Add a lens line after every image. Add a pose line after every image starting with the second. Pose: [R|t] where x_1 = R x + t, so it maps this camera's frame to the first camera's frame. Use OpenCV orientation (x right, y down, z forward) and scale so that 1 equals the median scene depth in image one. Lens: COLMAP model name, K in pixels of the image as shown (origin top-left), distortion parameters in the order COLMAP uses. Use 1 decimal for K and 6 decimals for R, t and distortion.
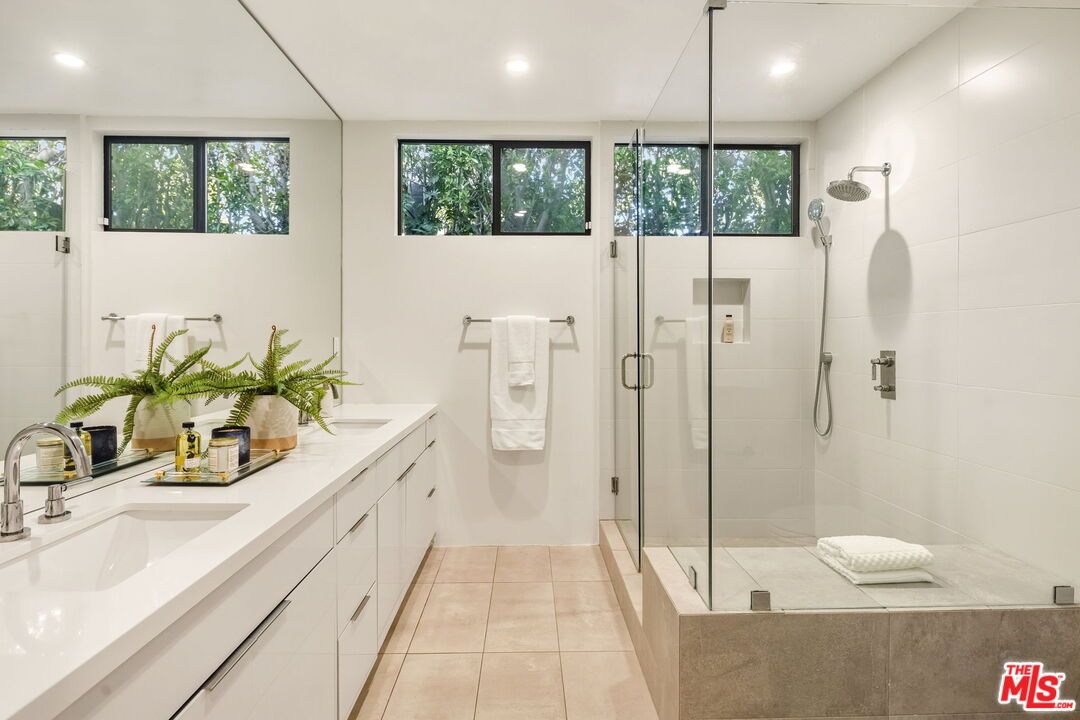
lens RADIAL K [[535.4, 0, 539.3], [0, 535.4, 338.0], [0, 0, 1]] dist [-0.002138, -0.001195]
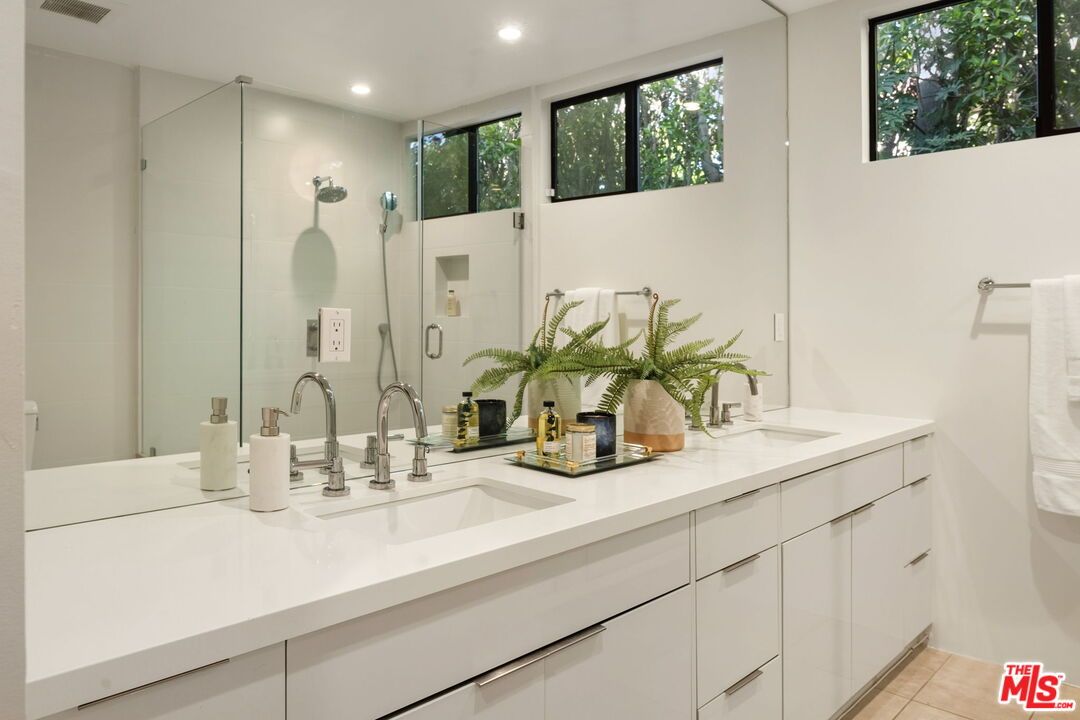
lens RADIAL K [[740.0, 0, 533.1], [0, 740.0, 317.3], [0, 0, 1]] dist [-0.001535, -0.001492]
pose [[0.704856, 0.001583, -0.709349, 0.151664], [-0.009159, 0.999934, -0.006869, 0.019978], [0.709292, 0.011339, 0.704824, 0.081262]]
